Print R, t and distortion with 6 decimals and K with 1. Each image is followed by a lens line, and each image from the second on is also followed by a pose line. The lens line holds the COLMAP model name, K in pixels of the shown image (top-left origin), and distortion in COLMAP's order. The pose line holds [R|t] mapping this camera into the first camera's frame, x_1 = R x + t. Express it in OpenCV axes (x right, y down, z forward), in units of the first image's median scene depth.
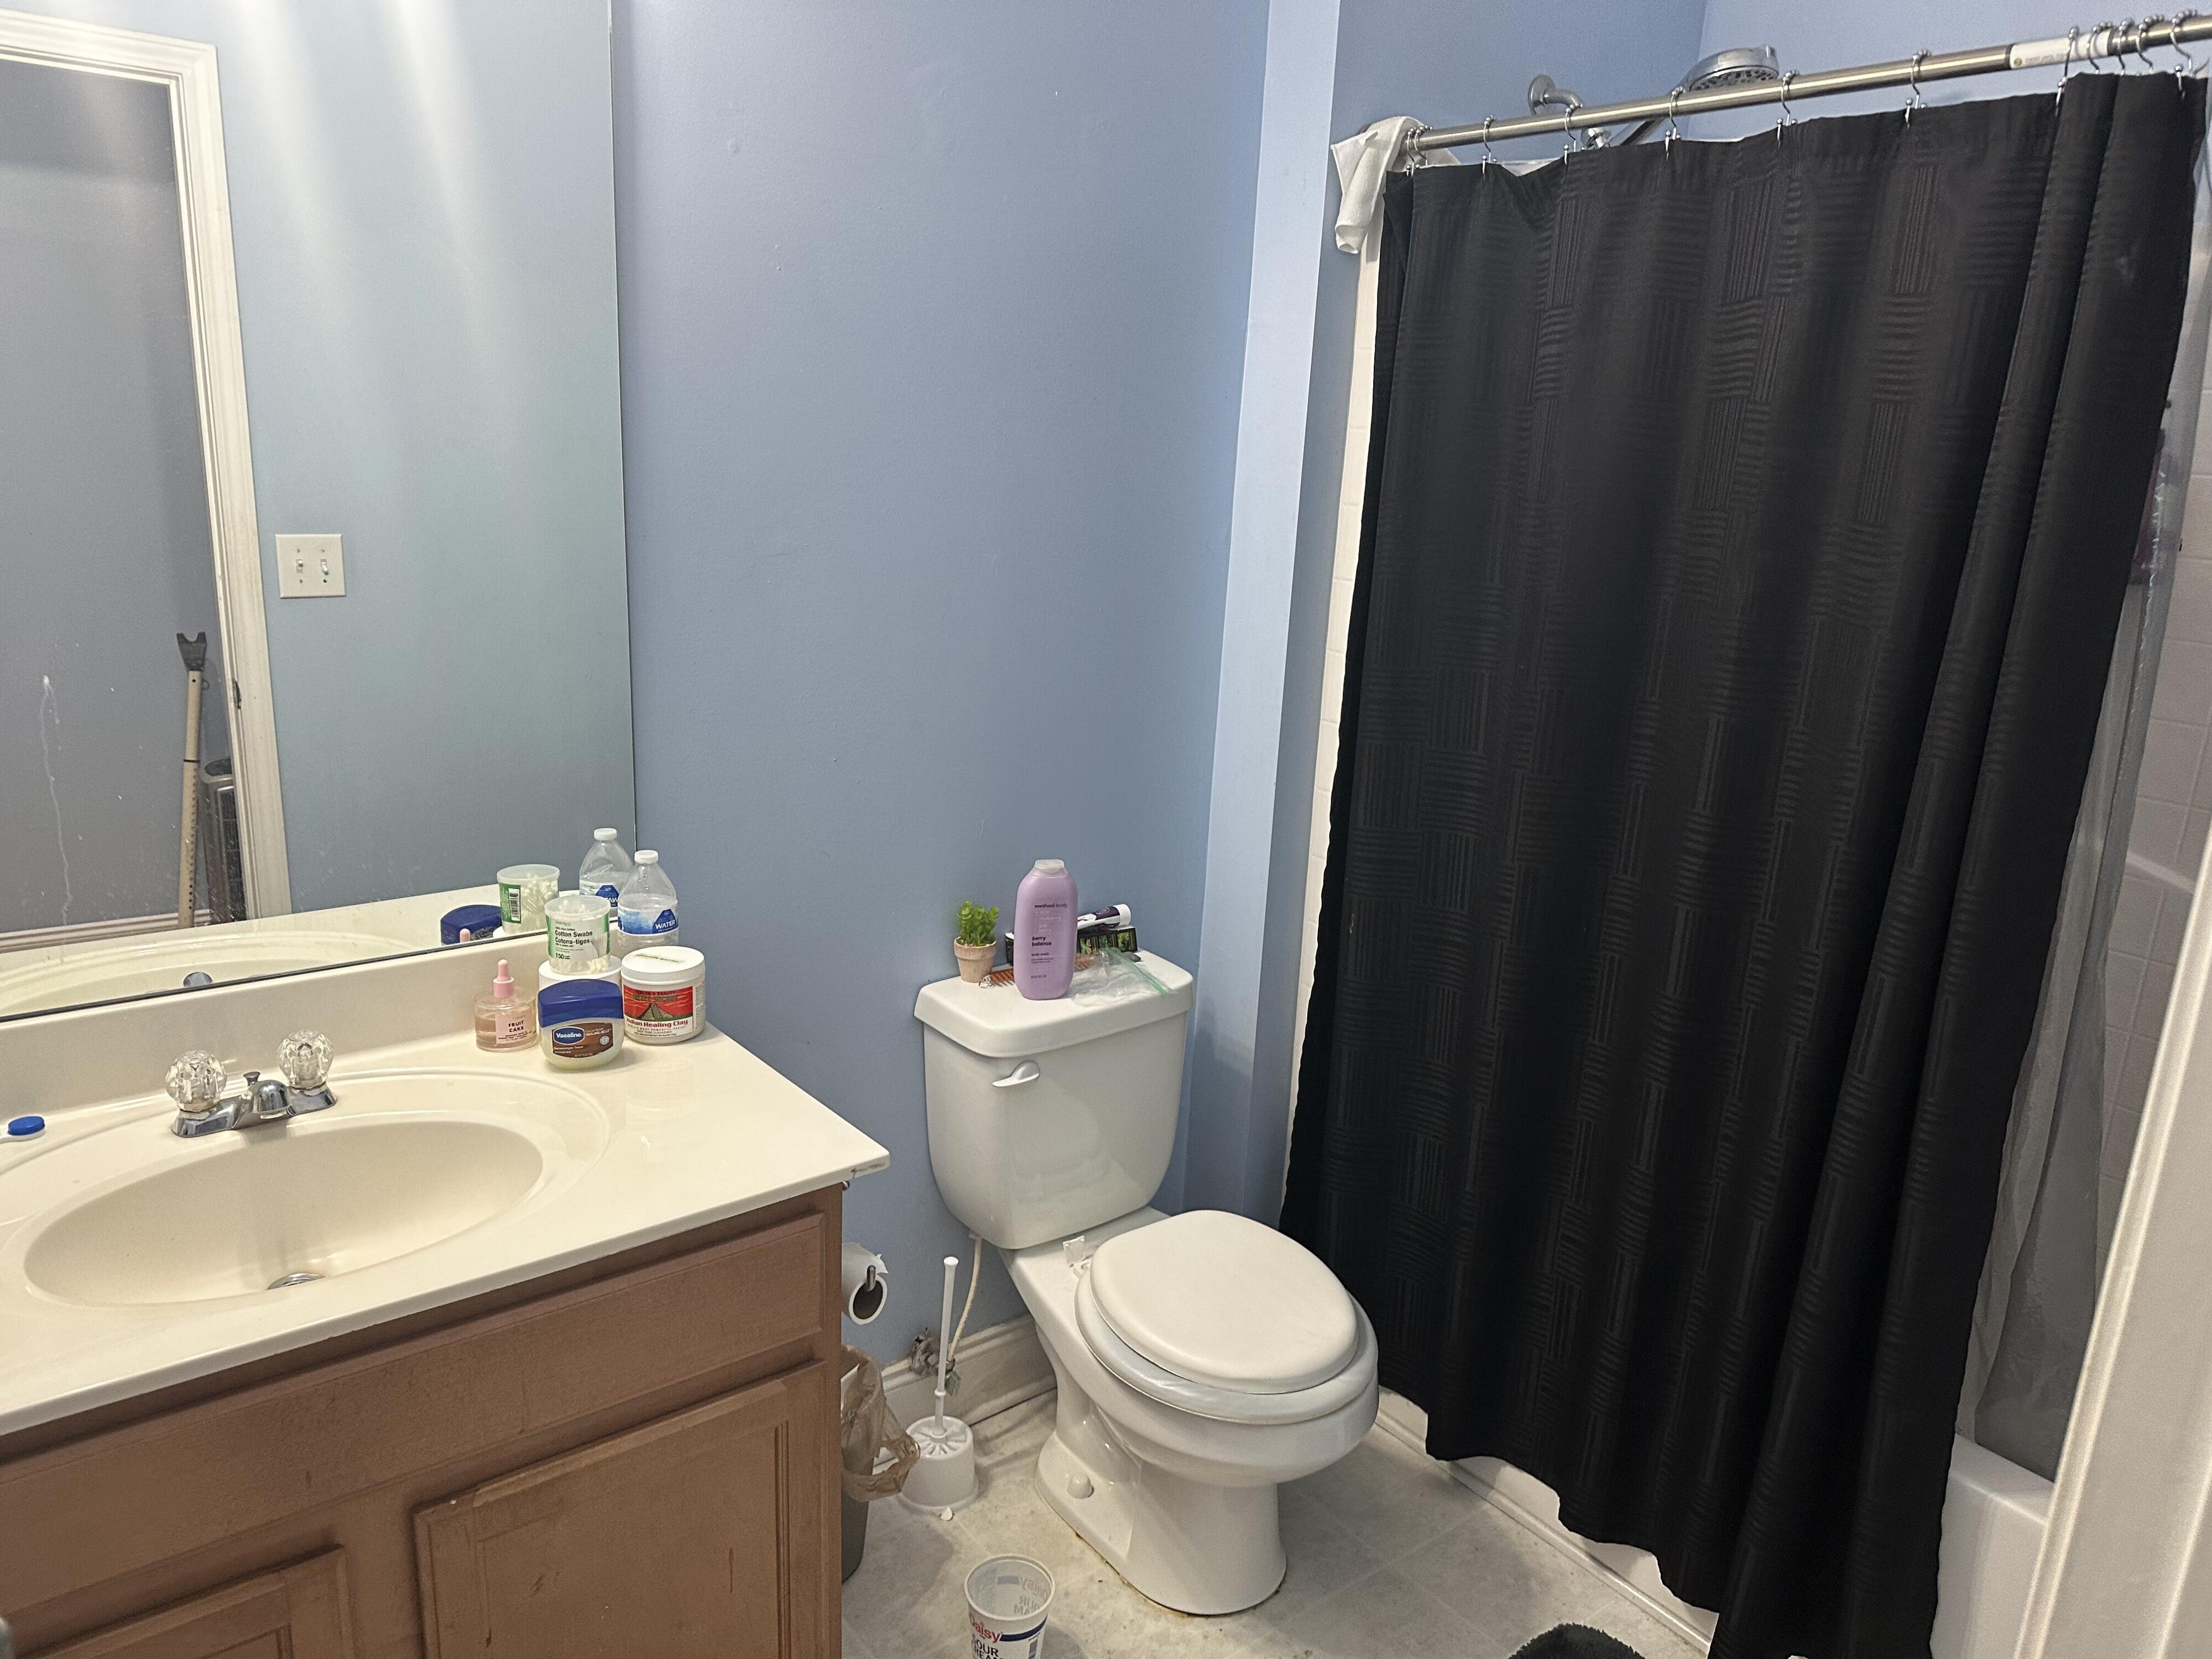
lens RADIAL K [[1579.1, 0, 1105.8], [0, 1579.1, 819.8], [0, 0, 1]] dist [0.055986, -0.062752]
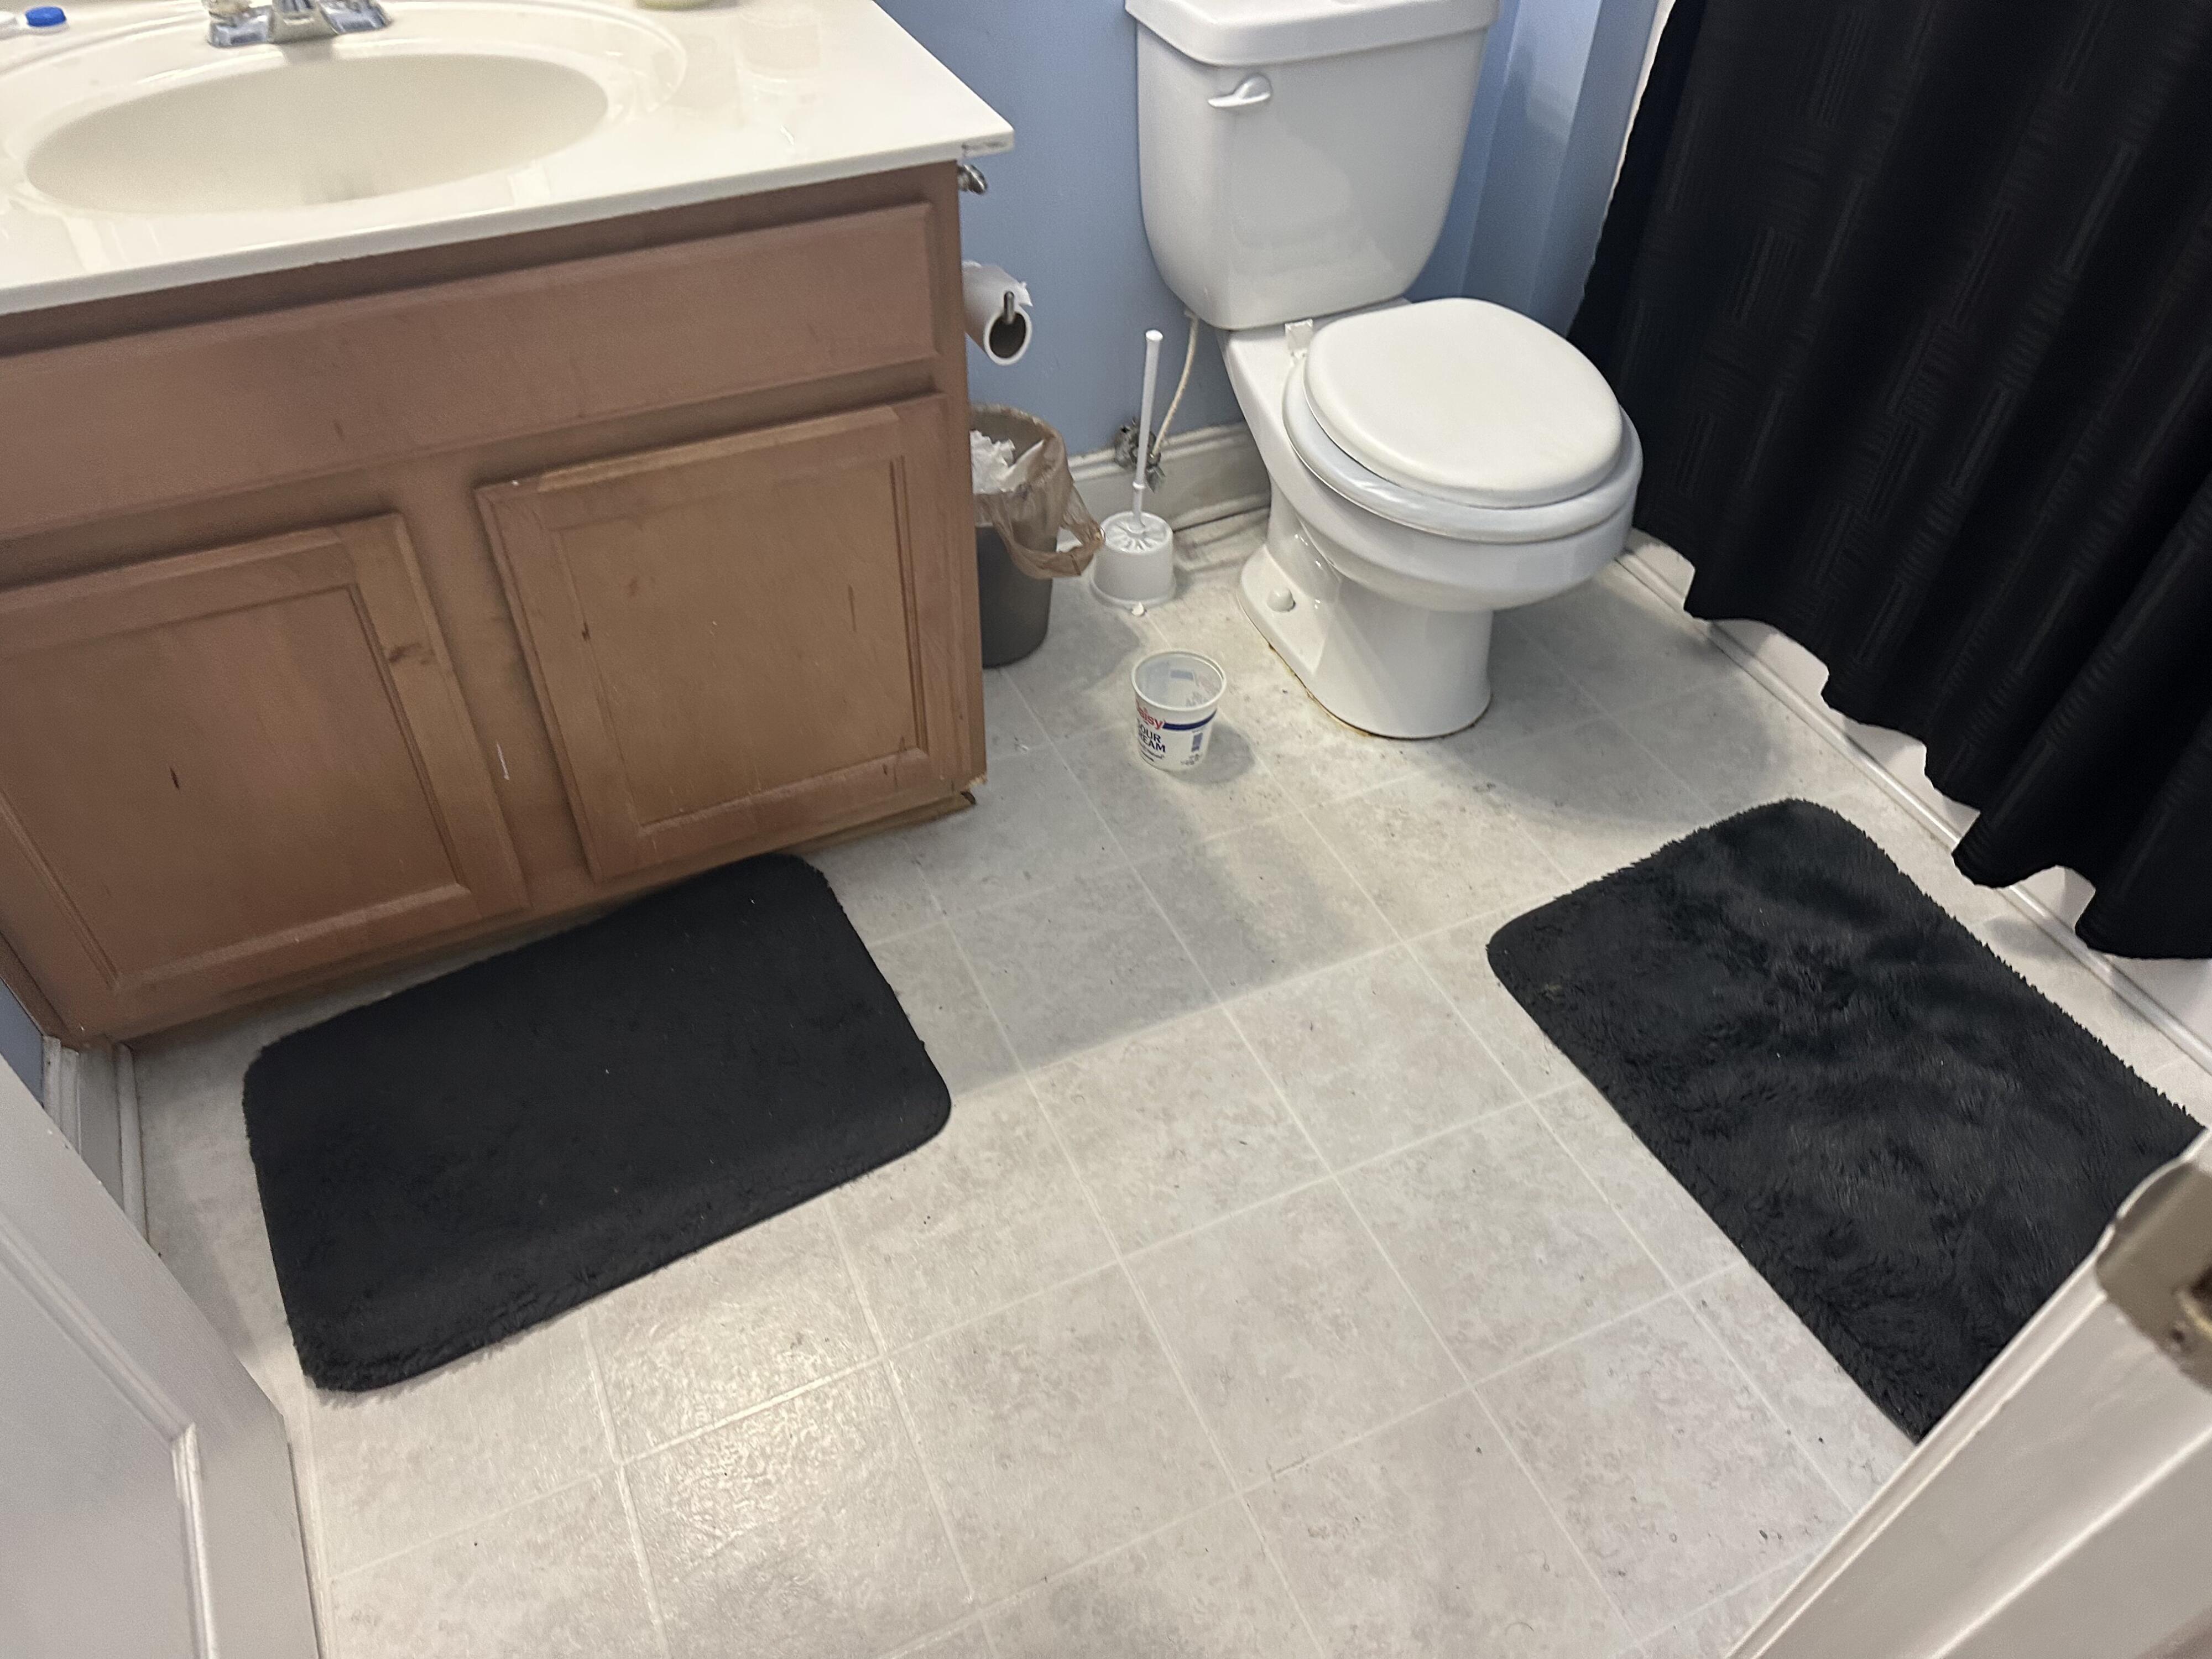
lens RADIAL K [[1579.1, 0, 1108.3], [0, 1579.1, 831.1], [0, 0, 1]] dist [0.055986, -0.062752]
pose [[0.973198, 0.146022, -0.177663, 0.073488], [-0.040486, 0.869268, 0.492680, 0.094236], [0.226379, -0.472282, 0.851882, 0.143134]]
